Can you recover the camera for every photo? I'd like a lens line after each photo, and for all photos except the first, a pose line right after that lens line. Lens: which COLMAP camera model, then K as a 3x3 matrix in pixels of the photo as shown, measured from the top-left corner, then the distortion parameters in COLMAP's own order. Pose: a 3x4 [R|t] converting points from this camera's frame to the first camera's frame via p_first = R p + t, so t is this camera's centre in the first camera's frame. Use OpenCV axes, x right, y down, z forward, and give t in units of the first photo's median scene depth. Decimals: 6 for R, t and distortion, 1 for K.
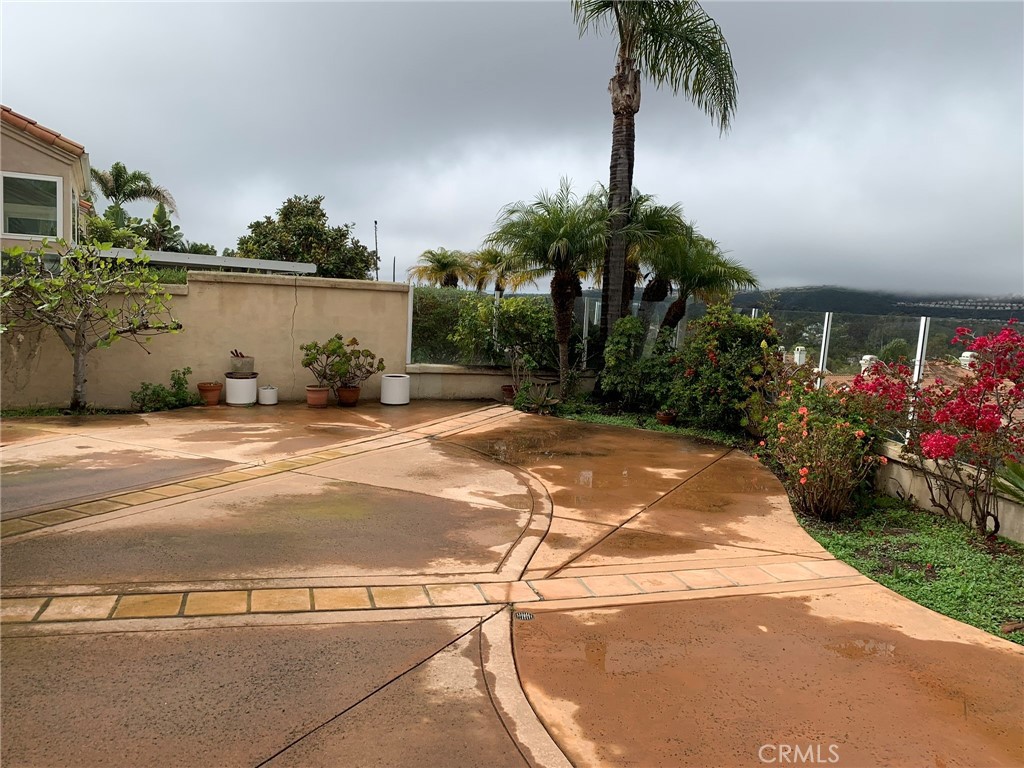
lens RADIAL K [[781.0, 0, 504.3], [0, 781.0, 378.1], [0, 0, 1]] dist [0.051257, -0.056346]
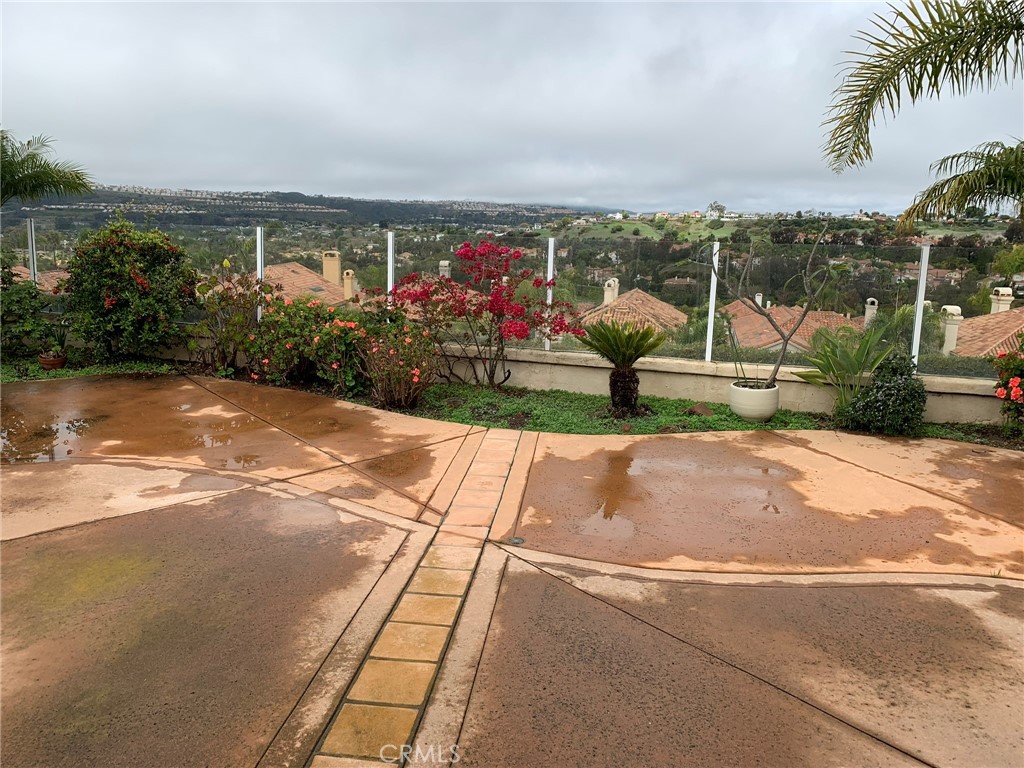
lens RADIAL K [[781.0, 0, 513.3], [0, 781.0, 367.2], [0, 0, 1]] dist [0.051257, -0.056346]
pose [[0.382480, -0.208643, 0.900098, -0.803213], [0.088907, 0.977961, 0.188913, -0.128044], [-0.919676, 0.007770, 0.392600, 0.495420]]
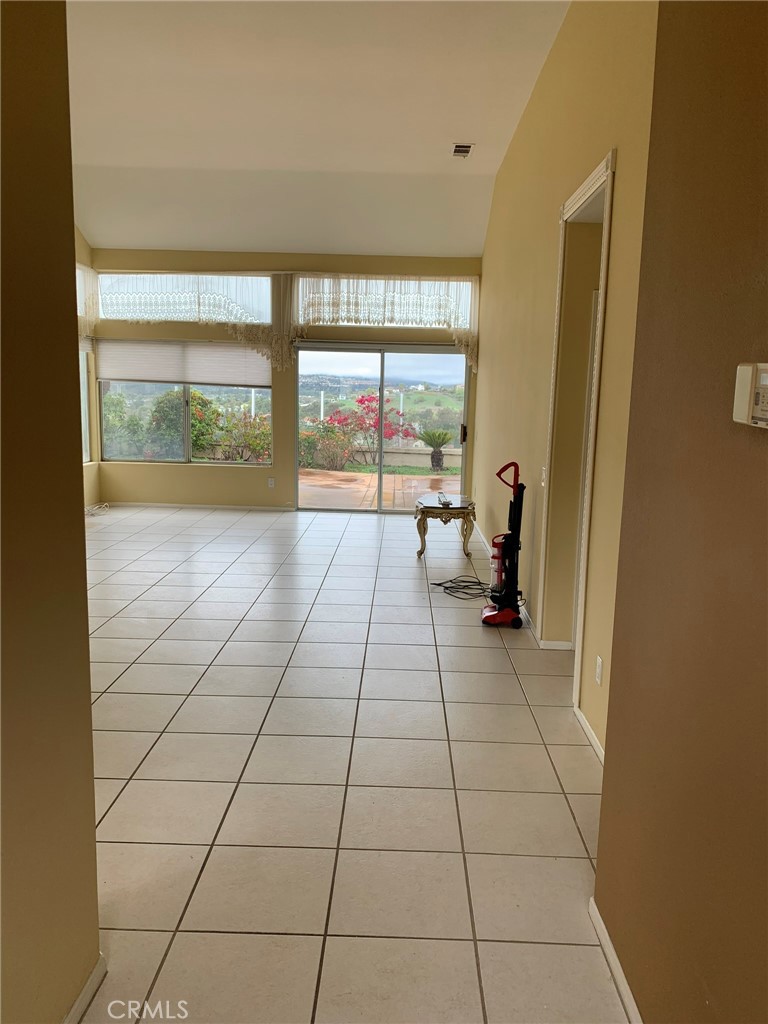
lens RADIAL K [[781.0, 0, 393.6], [0, 781.0, 521.9], [0, 0, 1]] dist [0.051257, -0.056346]
pose [[0.290770, -0.194991, 0.936713, -2.725800], [0.085335, 0.980397, 0.177595, -0.137807], [-0.952980, 0.028295, 0.301710, 0.041660]]
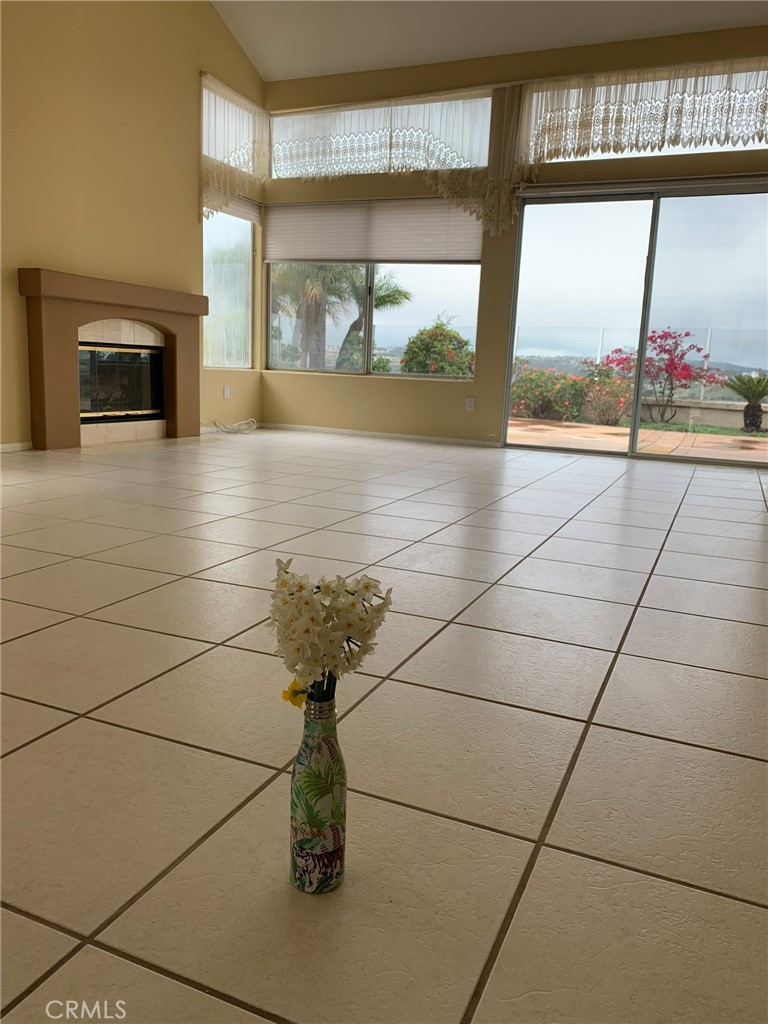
lens RADIAL K [[781.0, 0, 390.6], [0, 781.0, 507.0], [0, 0, 1]] dist [0.051257, -0.056346]
pose [[0.635084, -0.154650, 0.756804, -2.076705], [0.064495, 0.986948, 0.147557, 0.064610], [-0.769746, -0.044901, 0.636769, 0.161877]]
